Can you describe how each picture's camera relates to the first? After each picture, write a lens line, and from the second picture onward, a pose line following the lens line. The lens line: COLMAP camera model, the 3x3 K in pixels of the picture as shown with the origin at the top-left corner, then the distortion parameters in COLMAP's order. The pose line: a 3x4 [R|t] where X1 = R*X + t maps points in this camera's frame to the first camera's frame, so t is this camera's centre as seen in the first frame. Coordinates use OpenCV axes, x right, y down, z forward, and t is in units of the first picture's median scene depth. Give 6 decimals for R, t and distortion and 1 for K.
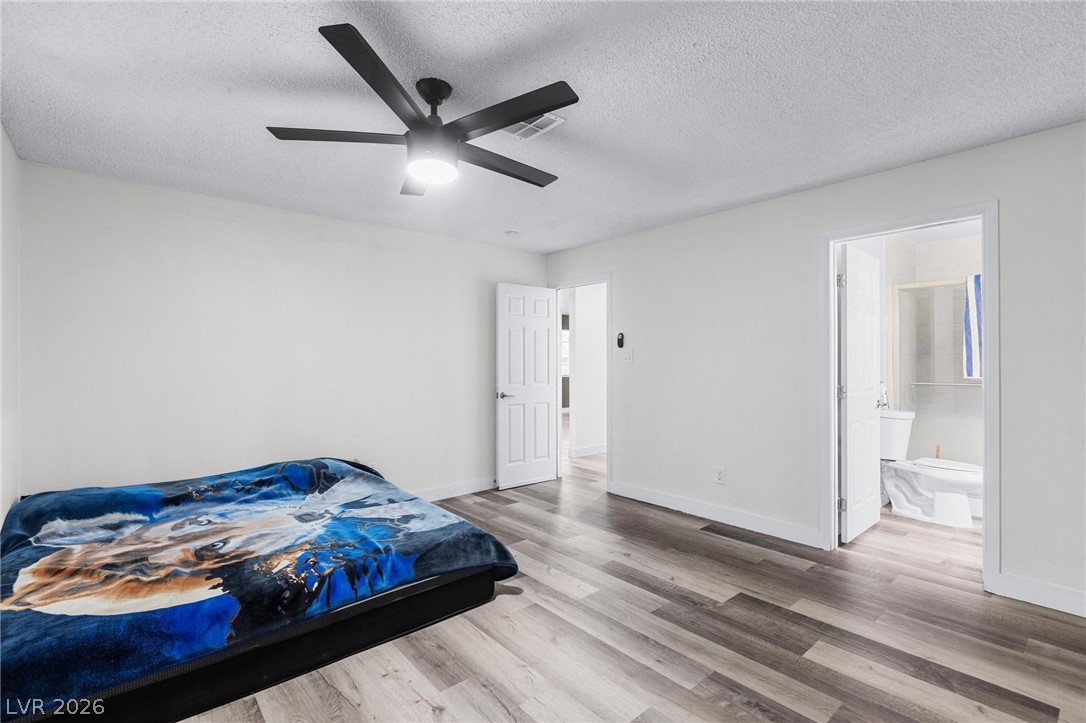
lens RADIAL K [[498.9, 0, 542.8], [0, 498.9, 359.2], [0, 0, 1]] dist [-0.005948, -0.000690]
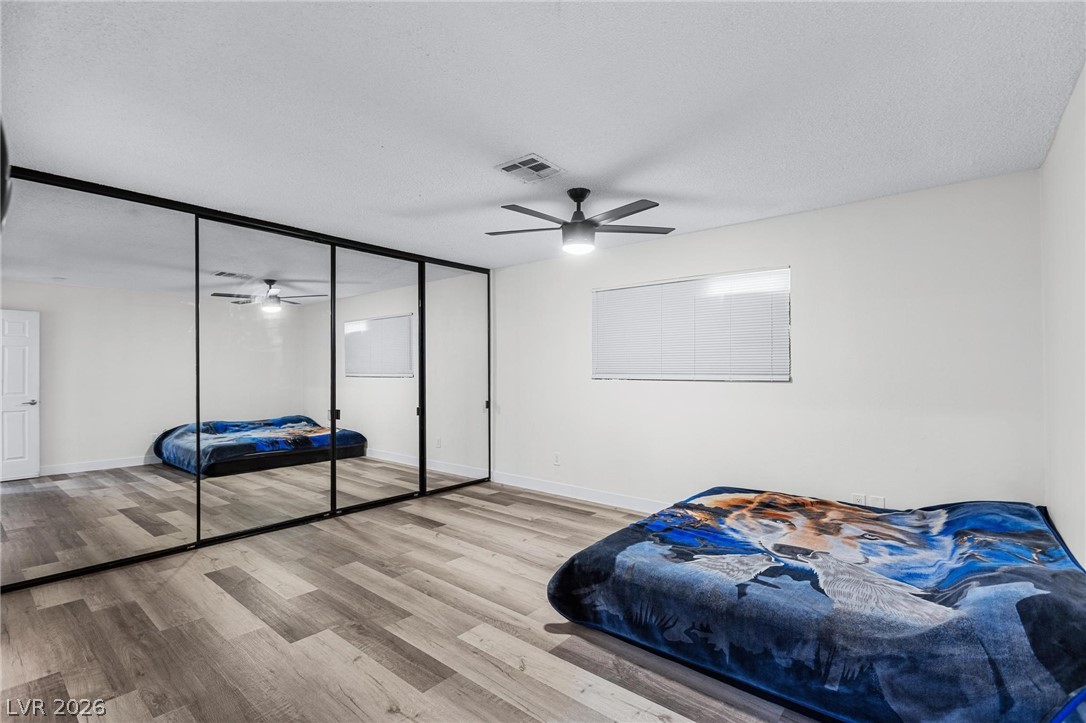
lens RADIAL K [[498.9, 0, 525.8], [0, 498.9, 368.4], [0, 0, 1]] dist [-0.005948, -0.000690]
pose [[-0.991122, 0.000994, -0.132955, 0.113058], [0.001763, 0.999982, -0.005664, 0.004581], [0.132947, -0.005848, -0.991106, 1.917320]]
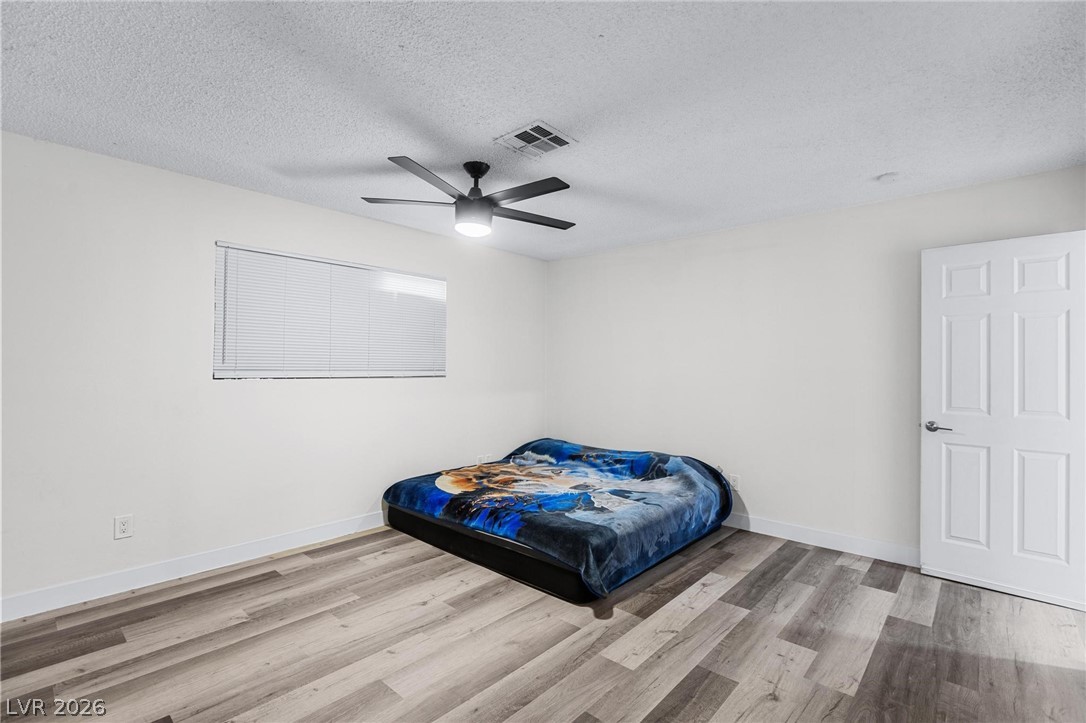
lens RADIAL K [[498.9, 0, 542.6], [0, 498.9, 363.4], [0, 0, 1]] dist [-0.005948, -0.000690]
pose [[0.118544, -0.002641, -0.992945, 0.877945], [-0.005654, 0.999978, -0.003335, -0.004192], [0.992933, 0.006009, 0.118526, 0.788167]]
